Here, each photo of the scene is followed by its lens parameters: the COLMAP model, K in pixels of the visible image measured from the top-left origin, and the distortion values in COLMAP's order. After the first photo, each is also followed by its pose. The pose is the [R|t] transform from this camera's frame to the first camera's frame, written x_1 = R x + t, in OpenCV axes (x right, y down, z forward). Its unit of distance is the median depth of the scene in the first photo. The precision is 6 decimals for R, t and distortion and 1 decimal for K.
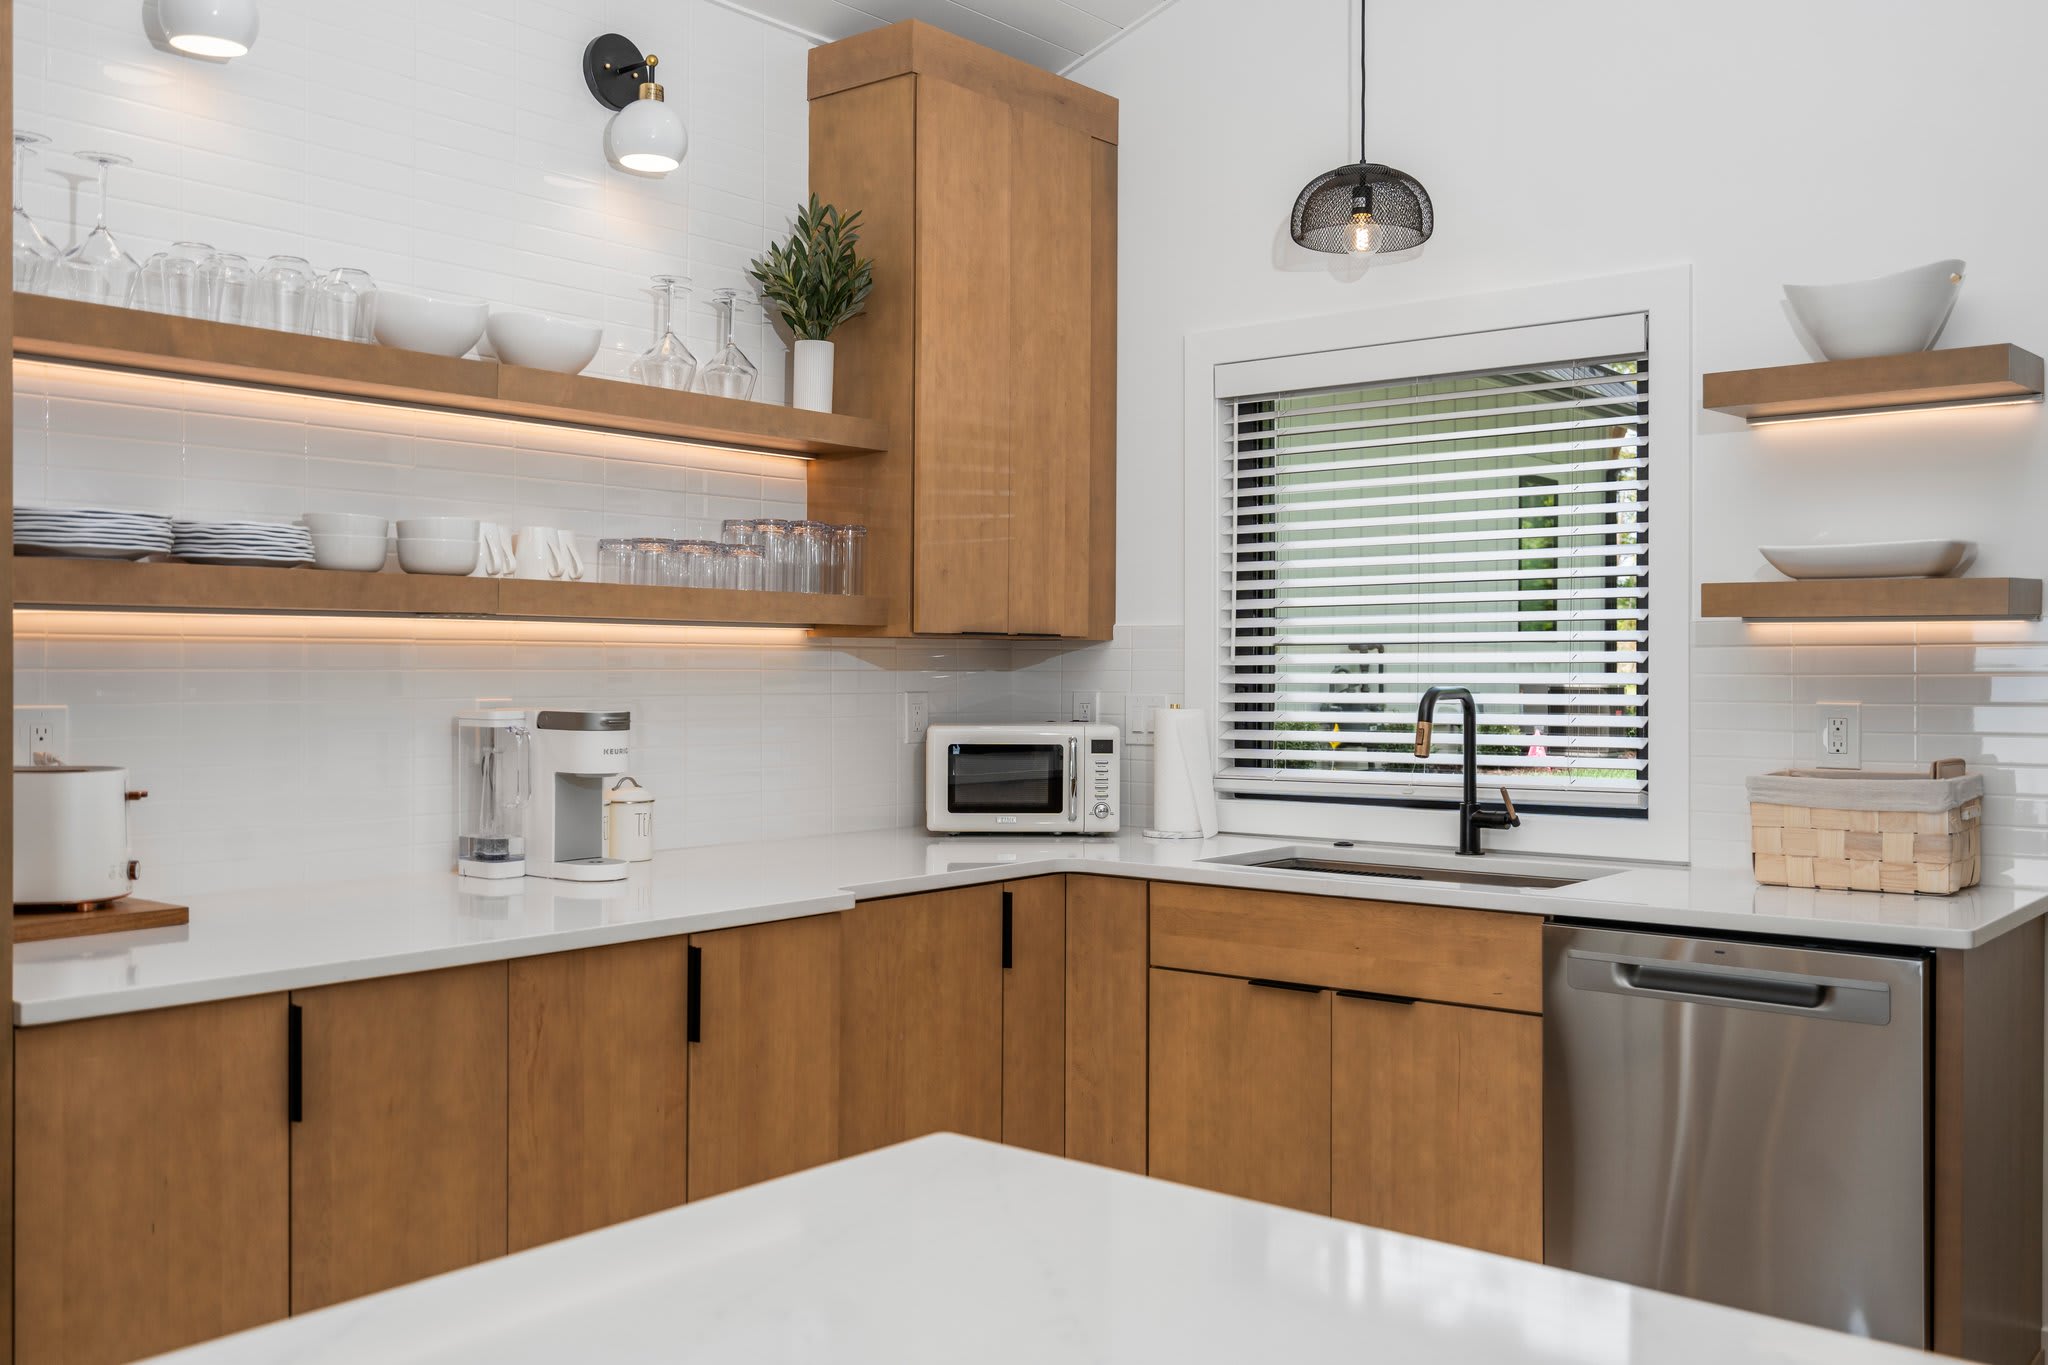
lens RADIAL K [[1863.0, 0, 1012.7], [0, 1863.0, 664.7], [0, 0, 1]] dist [0.007618, -0.001430]
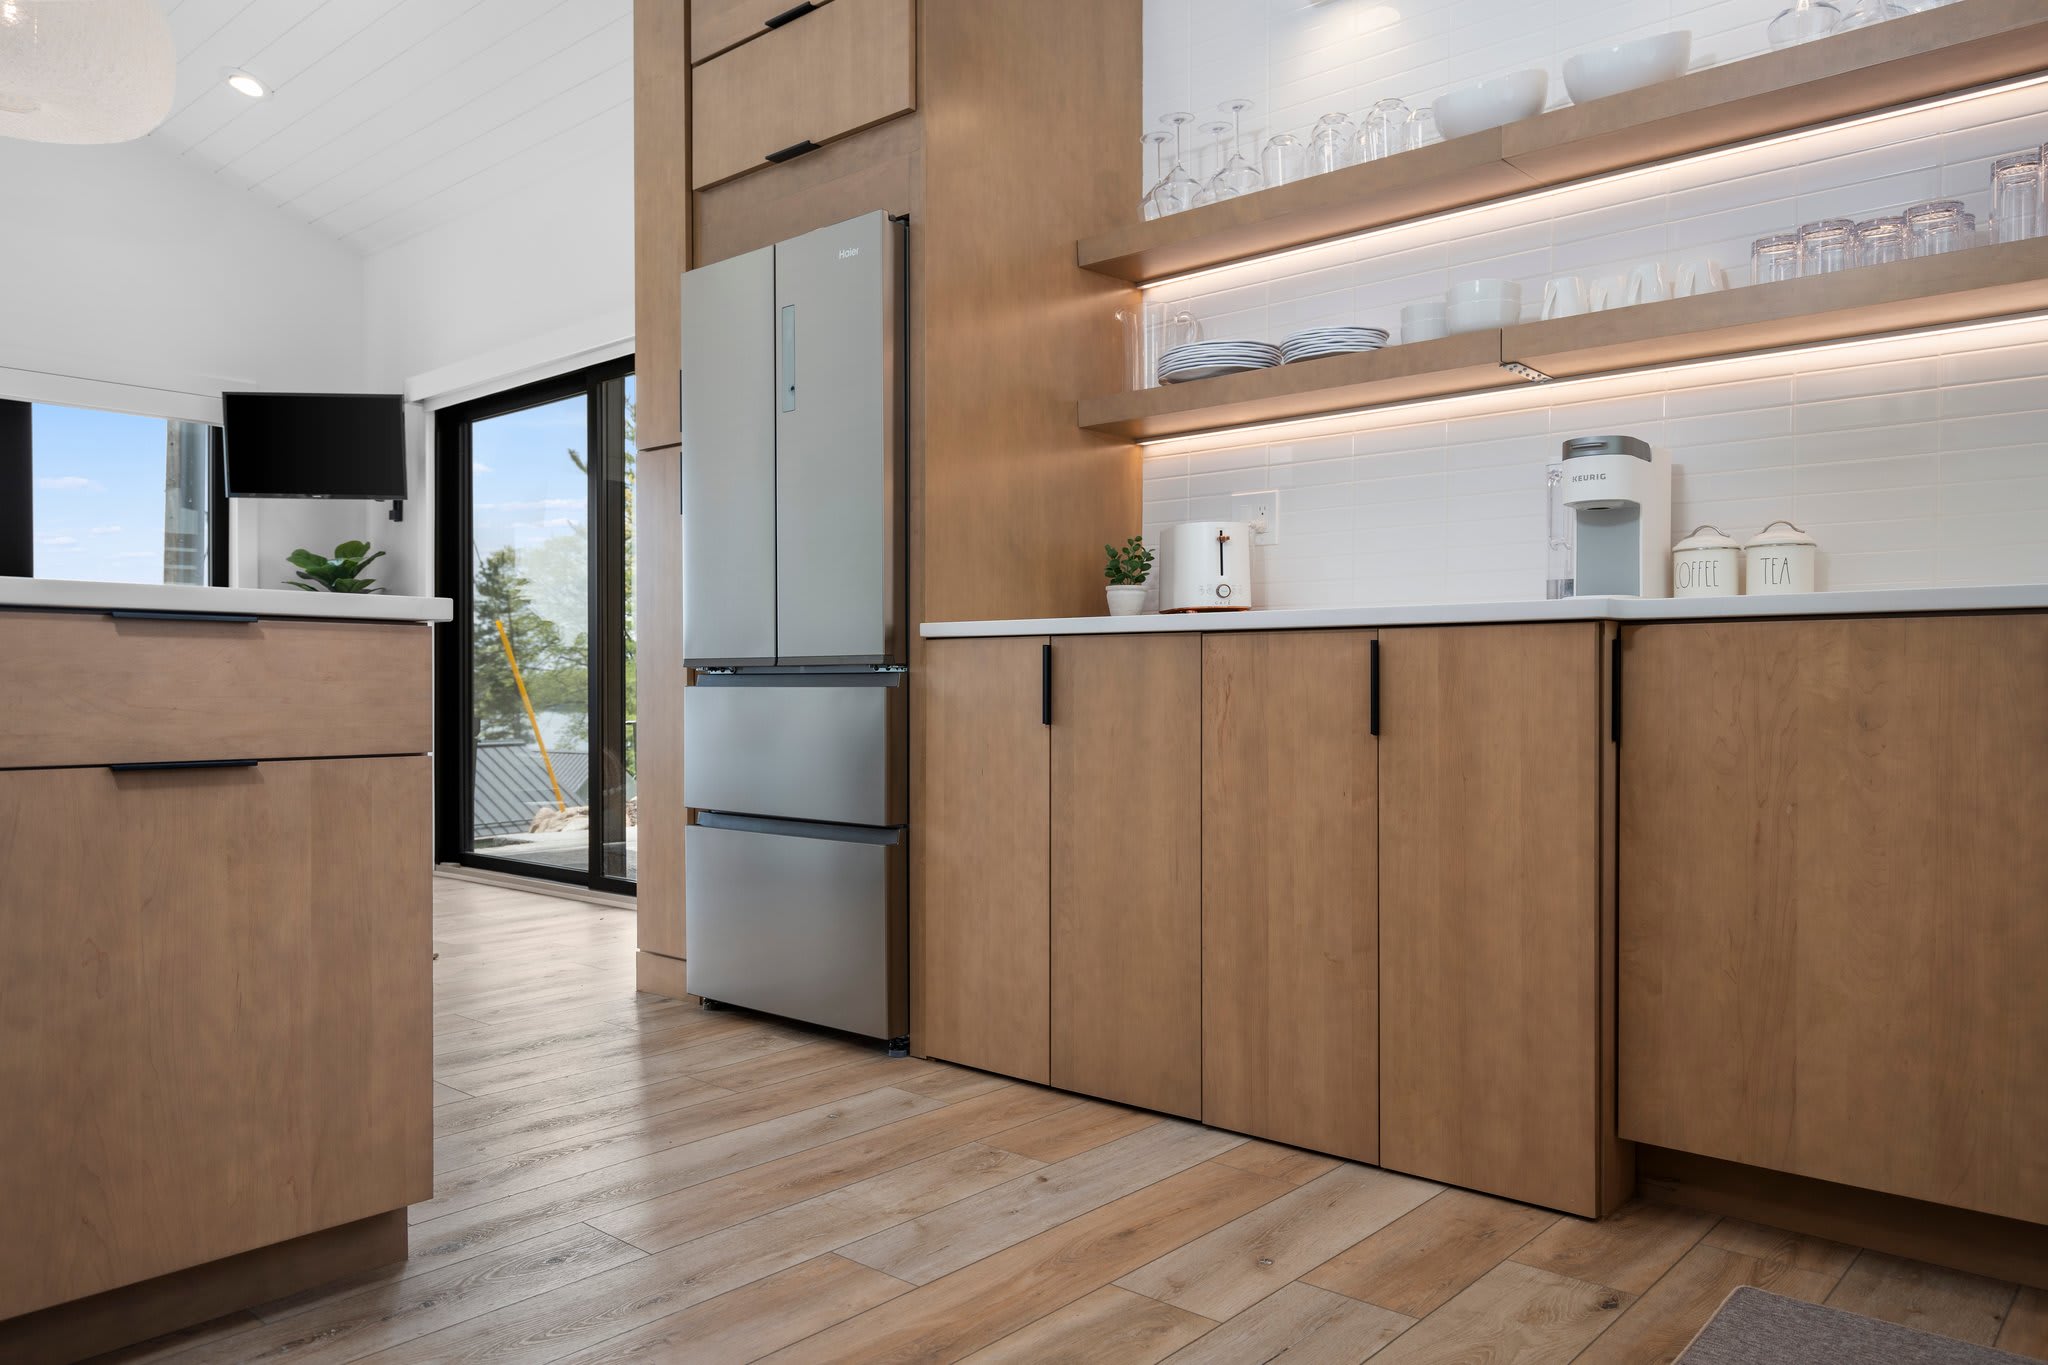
lens RADIAL K [[1441.3, 0, 1026.6], [0, 1441.3, 686.2], [0, 0, 1]] dist [0.010648, 0.001263]
pose [[-0.037755, 0.002678, -0.999283, 0.465072], [0.001626, 0.999995, 0.002618, 0.131769], [0.999286, -0.001526, -0.037759, 0.638451]]
